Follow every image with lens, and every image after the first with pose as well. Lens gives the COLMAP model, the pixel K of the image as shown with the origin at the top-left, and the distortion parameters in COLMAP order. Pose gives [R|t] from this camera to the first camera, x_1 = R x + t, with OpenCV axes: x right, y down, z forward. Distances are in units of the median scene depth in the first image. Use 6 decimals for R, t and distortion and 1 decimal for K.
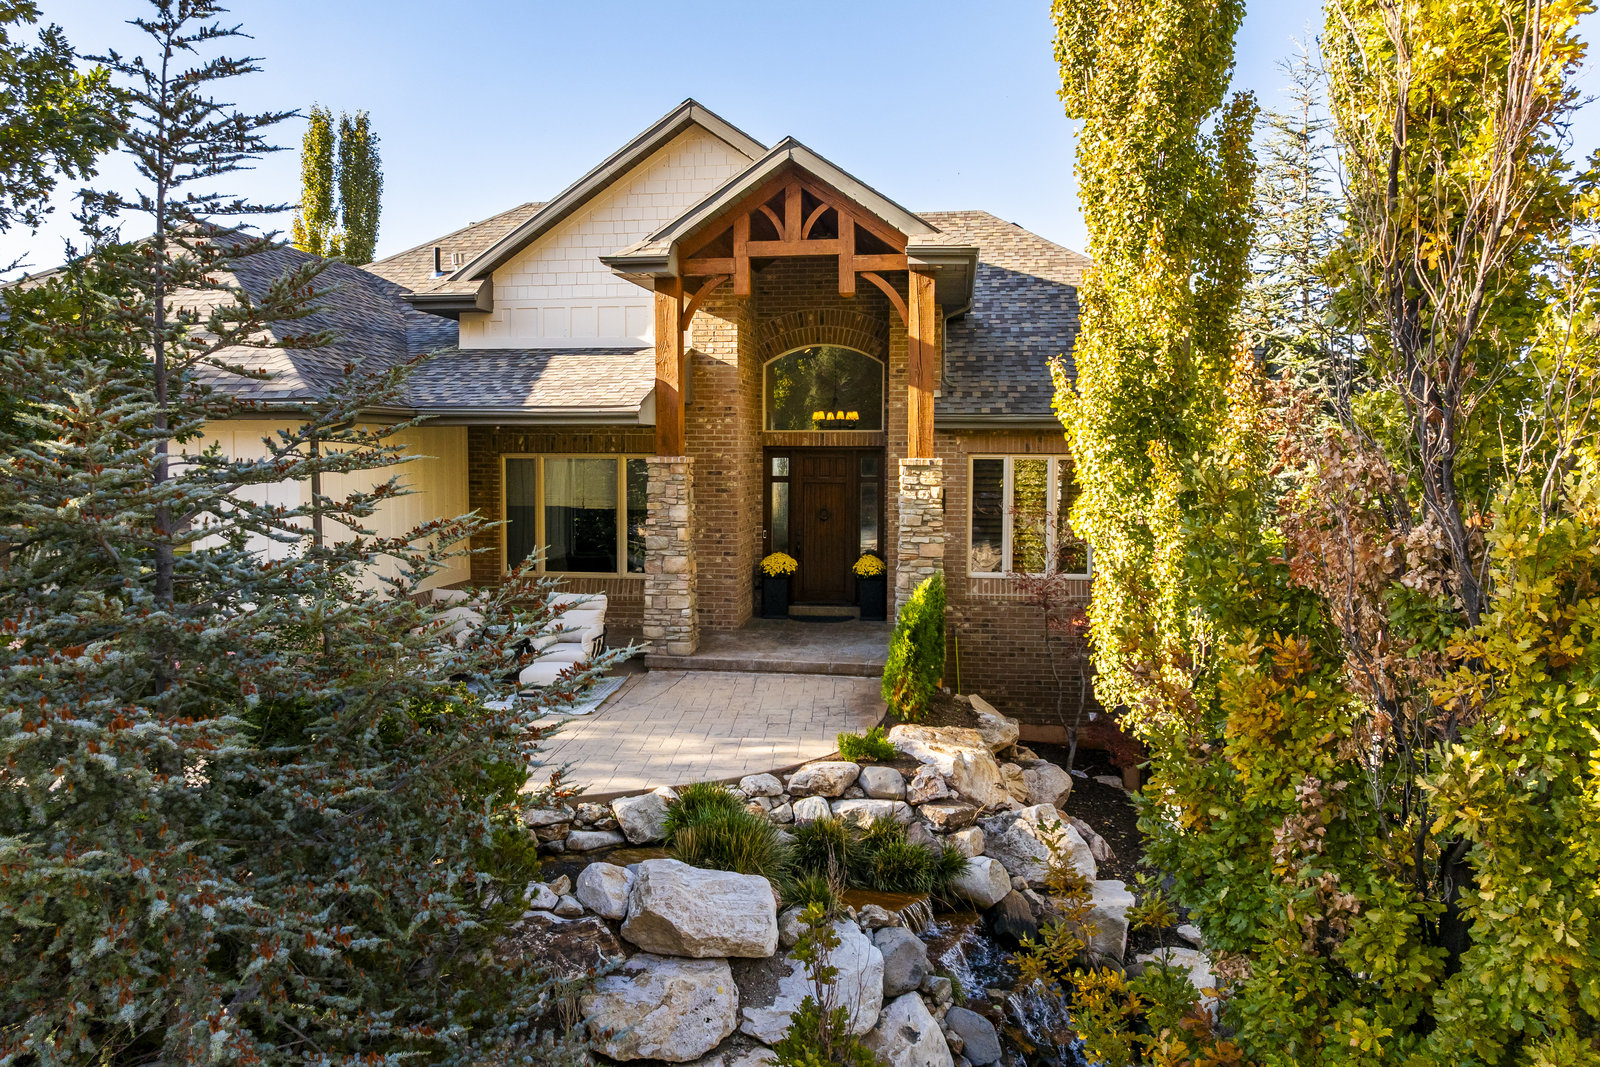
lens RADIAL K [[1185.2, 0, 791.3], [0, 1185.2, 514.5], [0, 0, 1]] dist [-0.032077, -0.029487]
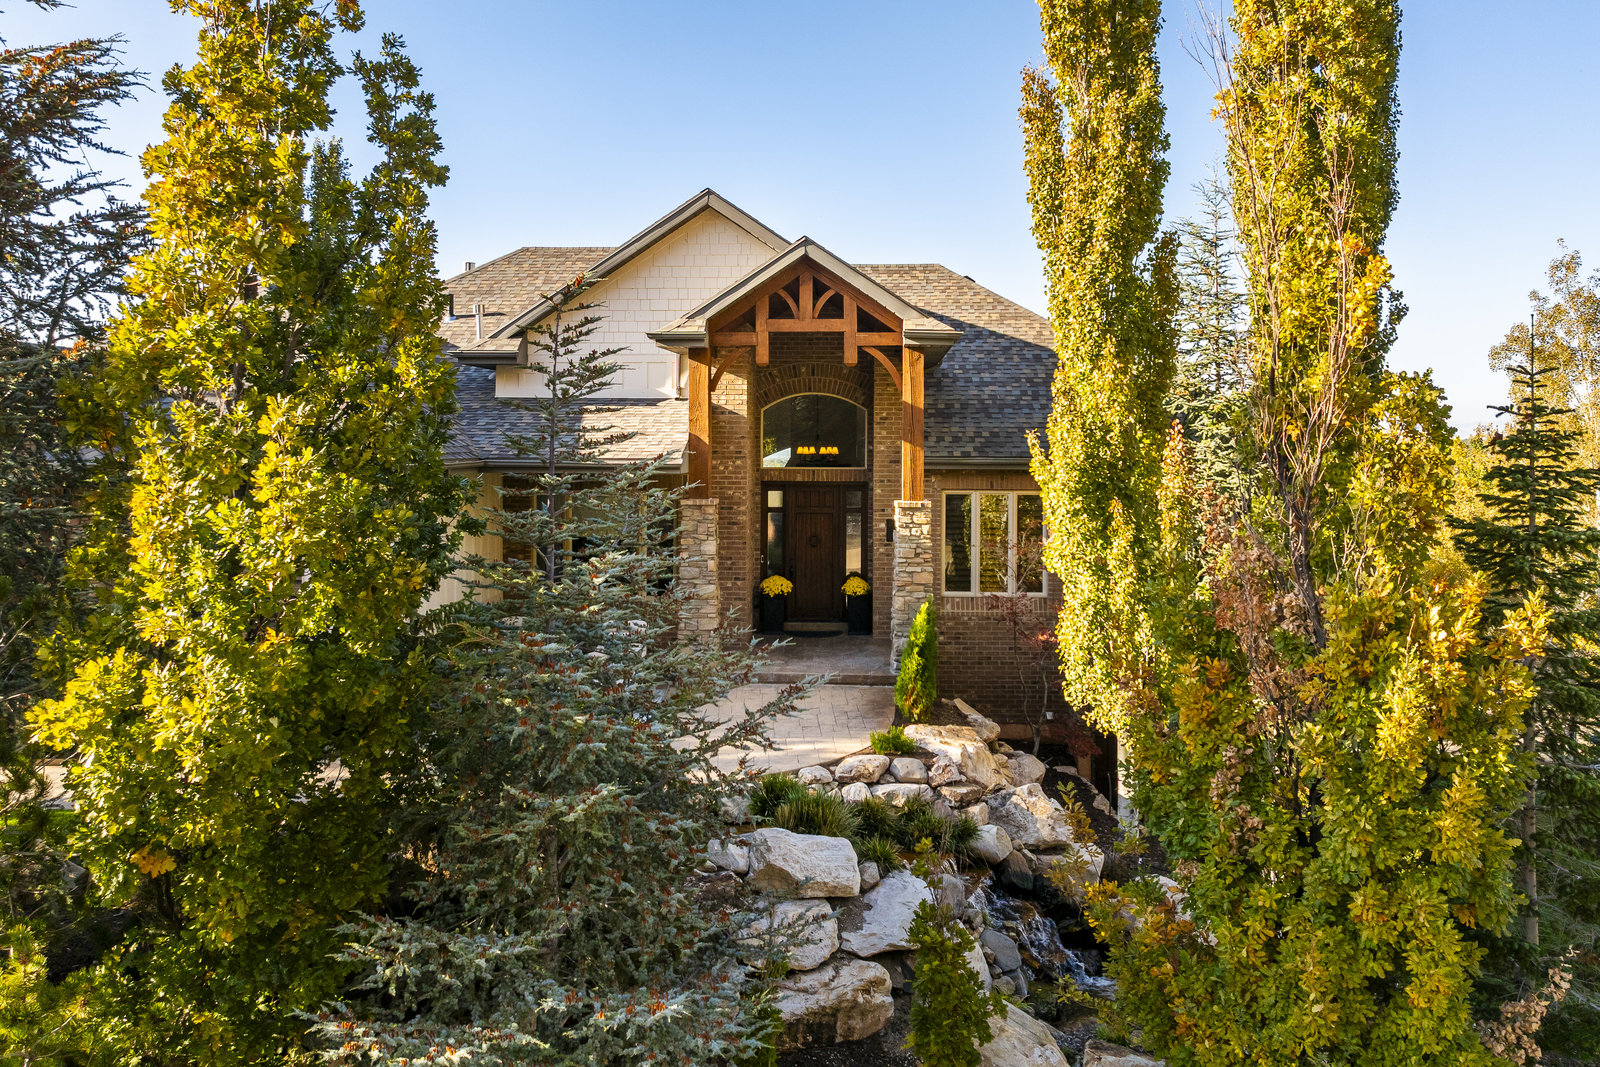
lens RADIAL K [[1247.1, 0, 832.3], [0, 1247.1, 410.6], [0, 0, 1]] dist [-0.046590, -0.002952]
pose [[0.993864, 0.004411, 0.110523, -0.144480], [0.004108, 0.997043, -0.076730, -0.054134], [-0.110534, 0.076713, 0.990907, -0.325789]]
